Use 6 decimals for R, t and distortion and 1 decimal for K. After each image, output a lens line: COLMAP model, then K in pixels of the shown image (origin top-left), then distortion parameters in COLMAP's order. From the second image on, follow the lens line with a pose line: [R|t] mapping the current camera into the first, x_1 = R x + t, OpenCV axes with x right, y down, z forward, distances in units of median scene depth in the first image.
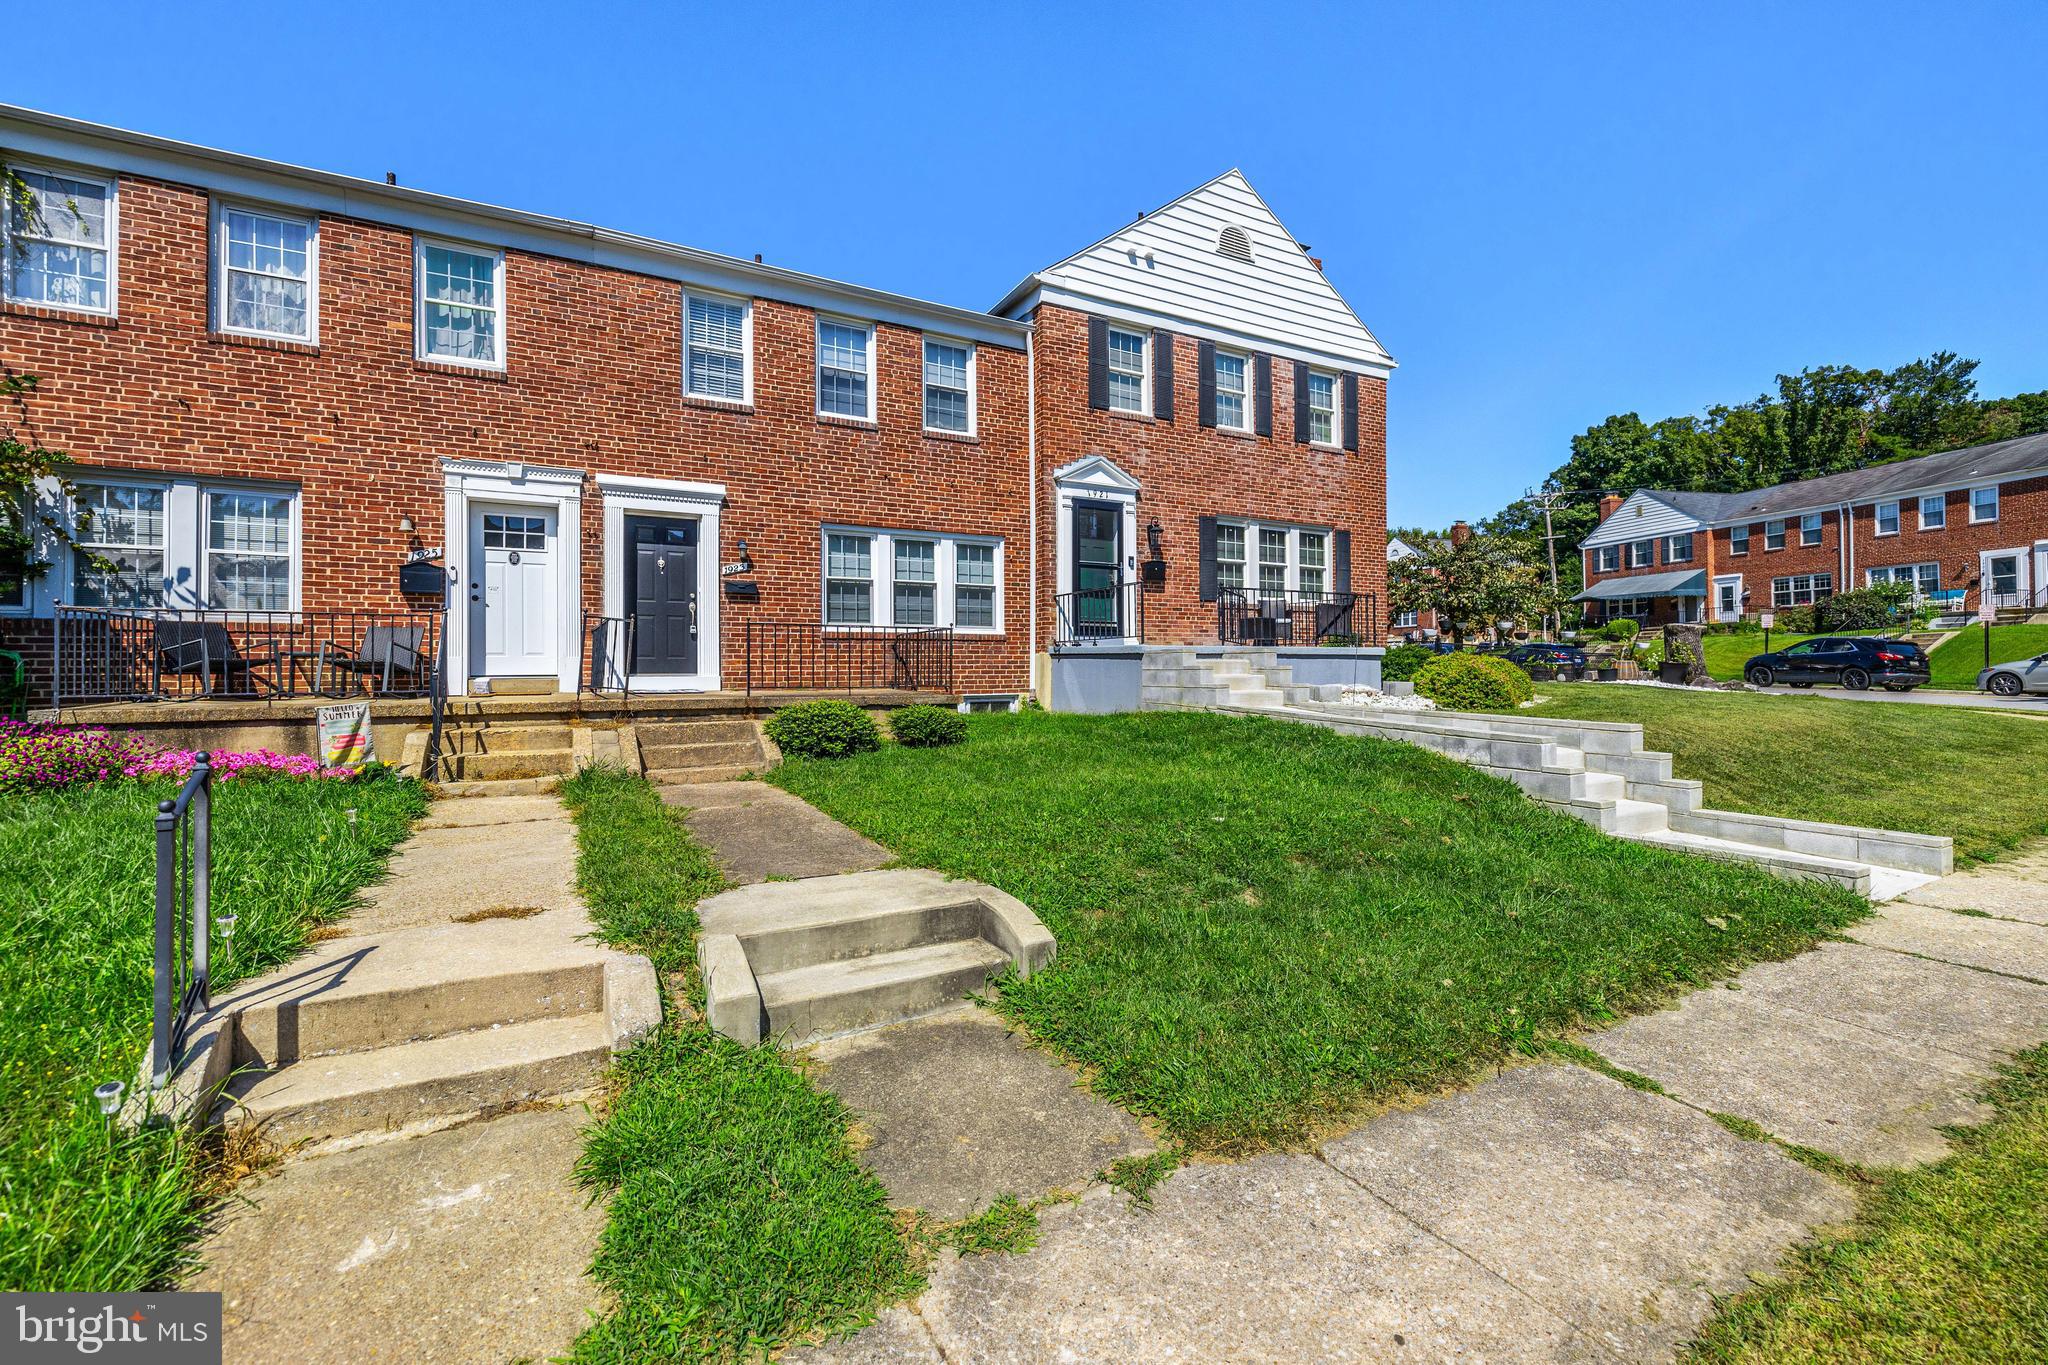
lens RADIAL K [[866.5, 0, 1025.1], [0, 866.5, 675.4], [0, 0, 1]] dist [-0.000326, 0.001584]
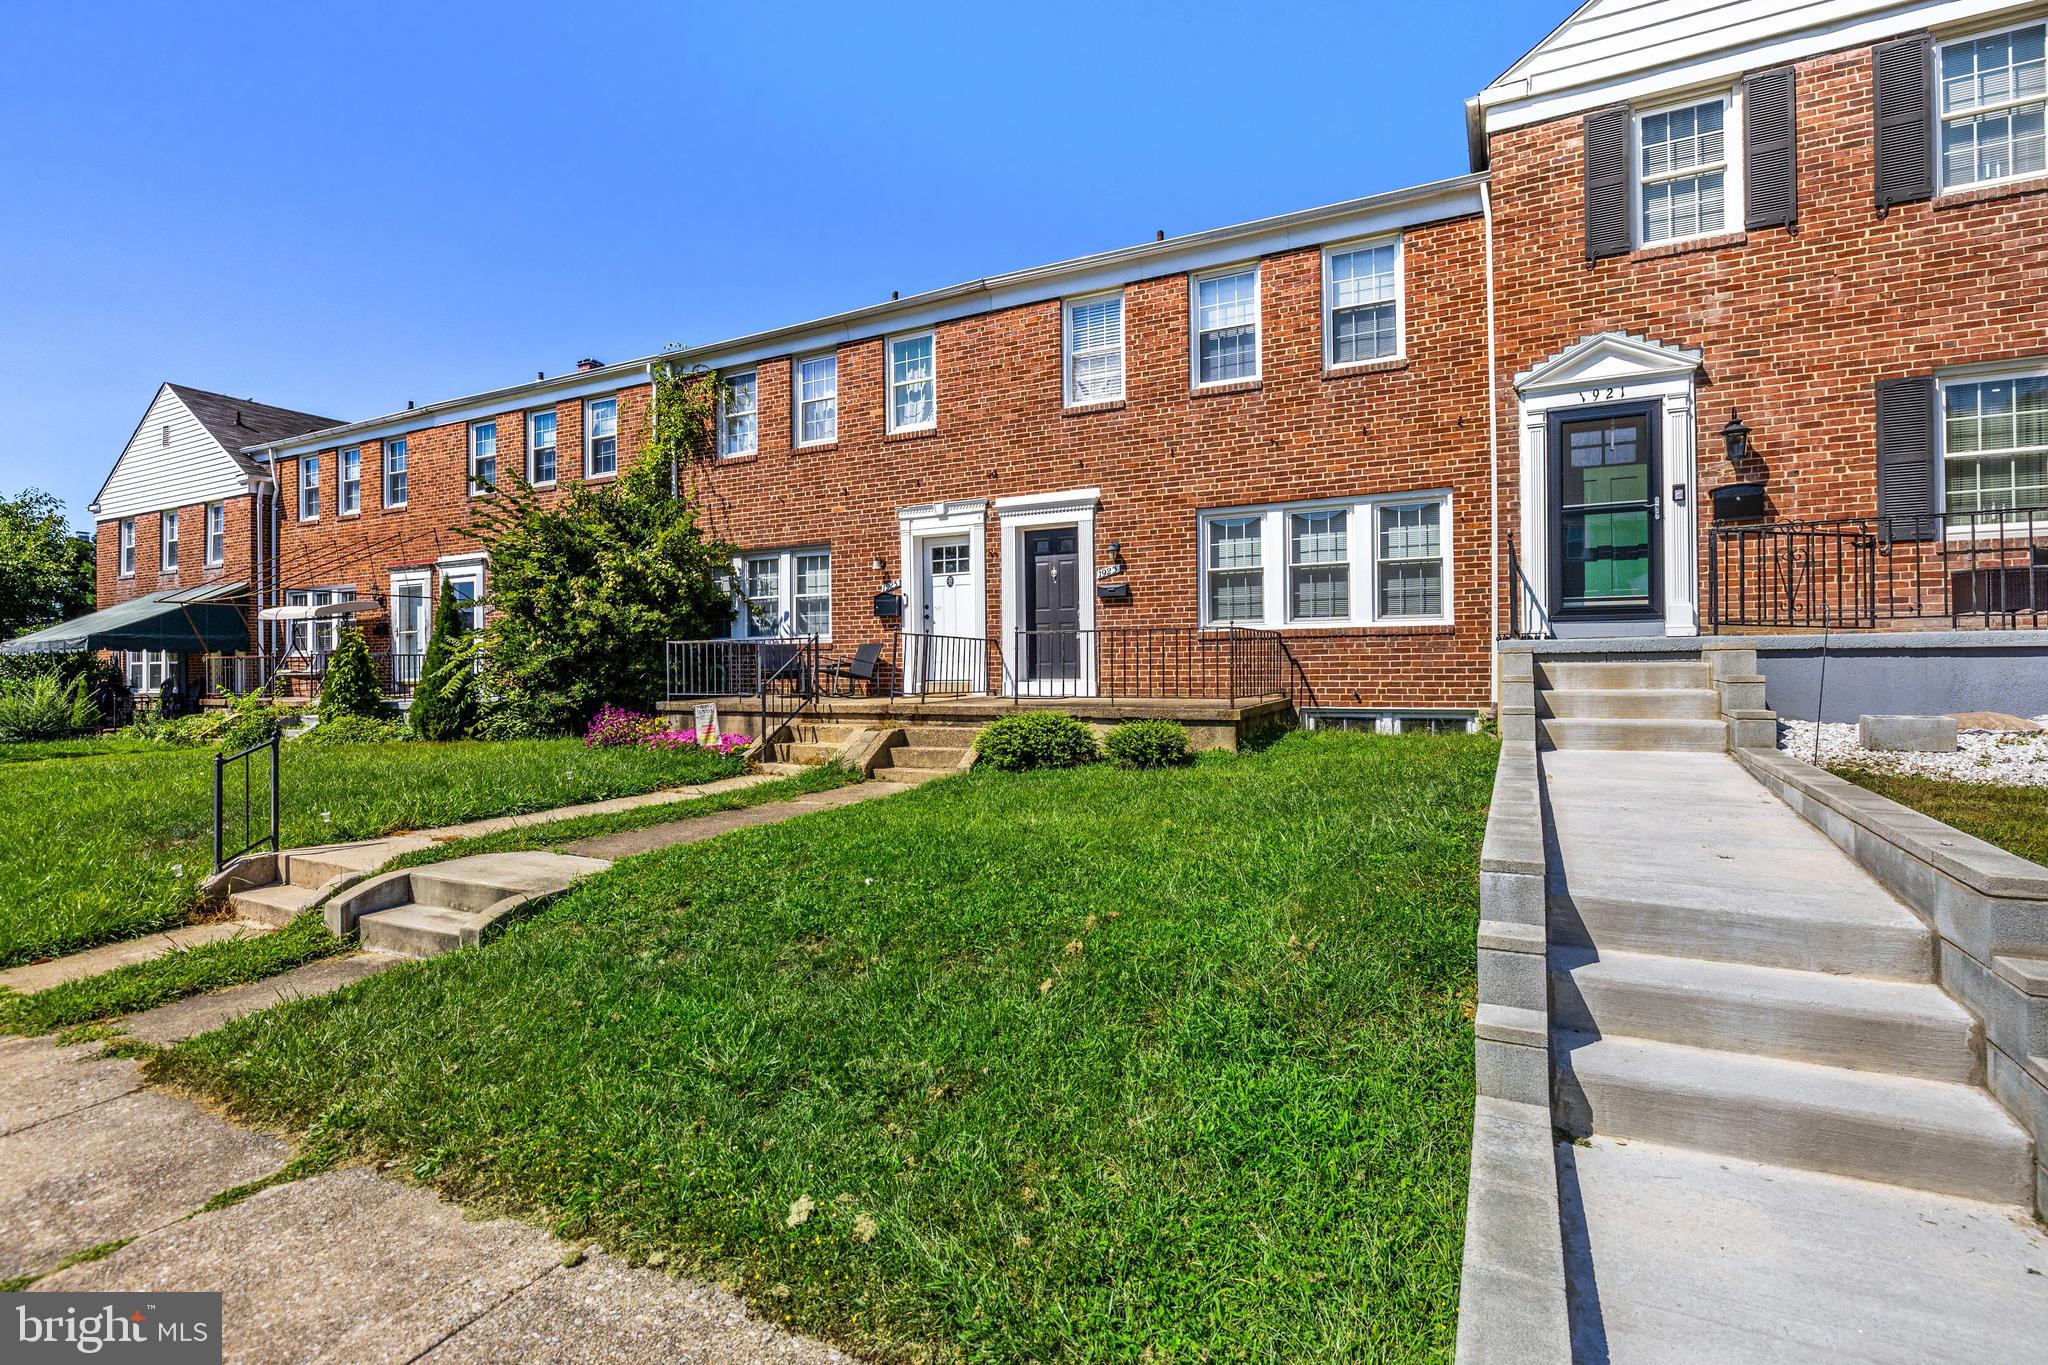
lens RADIAL K [[982.0, 0, 1014.0], [0, 982.0, 675.8], [0, 0, 1]] dist [-0.006430, 0.003529]
pose [[0.547225, 0.006867, -0.836958, 0.545887], [0.003128, 0.999943, 0.010250, -0.018041], [0.836980, -0.008227, 0.547172, 0.313117]]
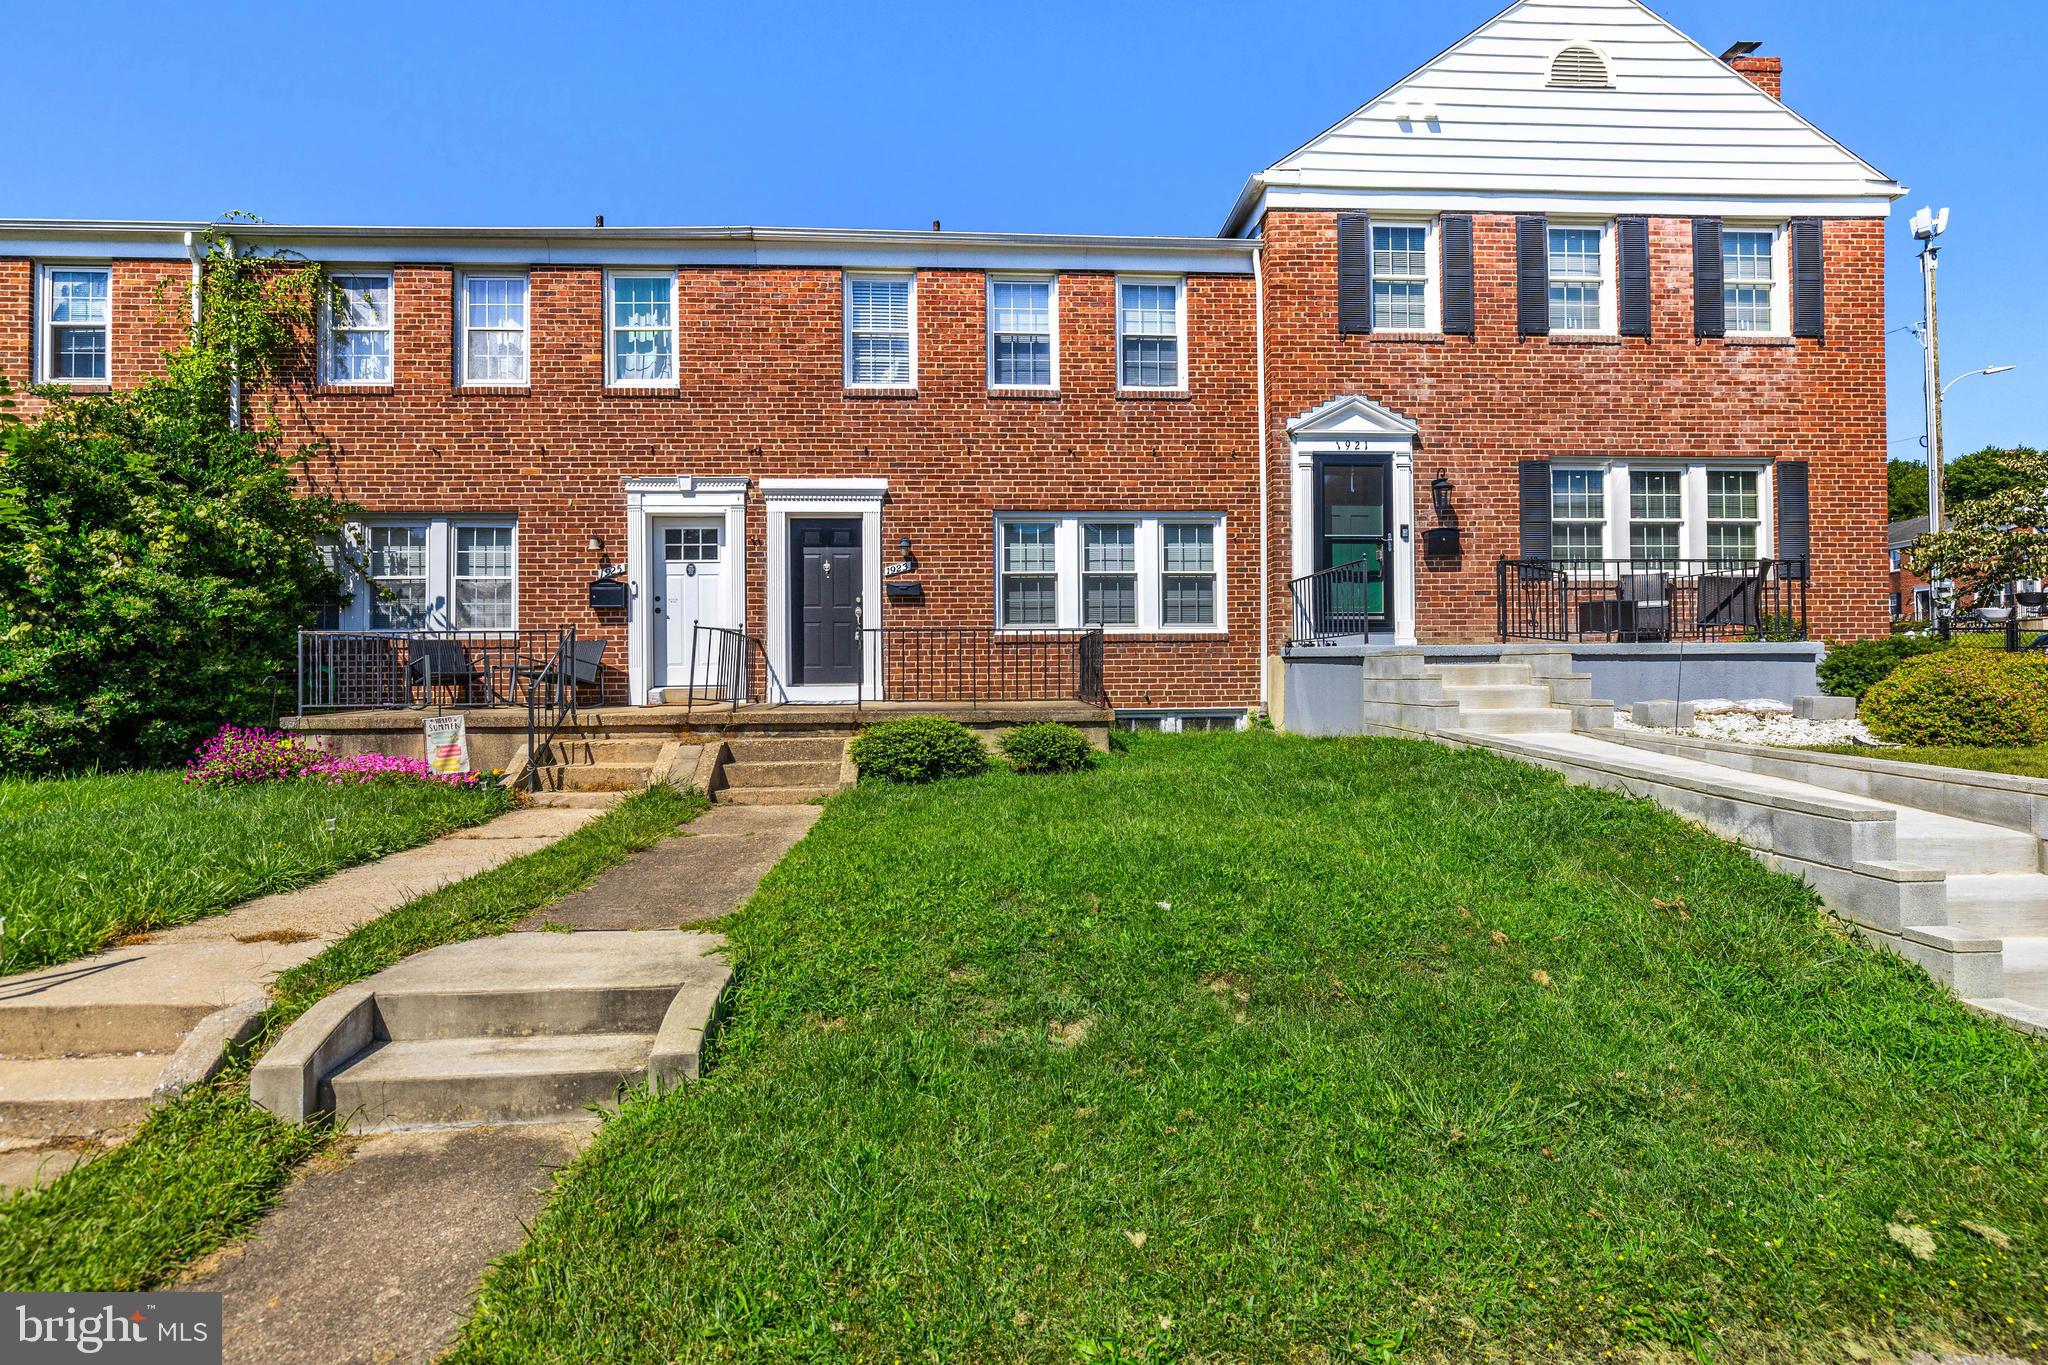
lens RADIAL K [[982.0, 0, 1020.8], [0, 982.0, 674.8], [0, 0, 1]] dist [-0.006430, 0.003529]
pose [[0.902397, -0.002531, -0.430898, 0.235146], [0.001818, 0.999996, -0.002066, -0.008963], [0.430901, 0.001081, 0.902398, 0.122369]]
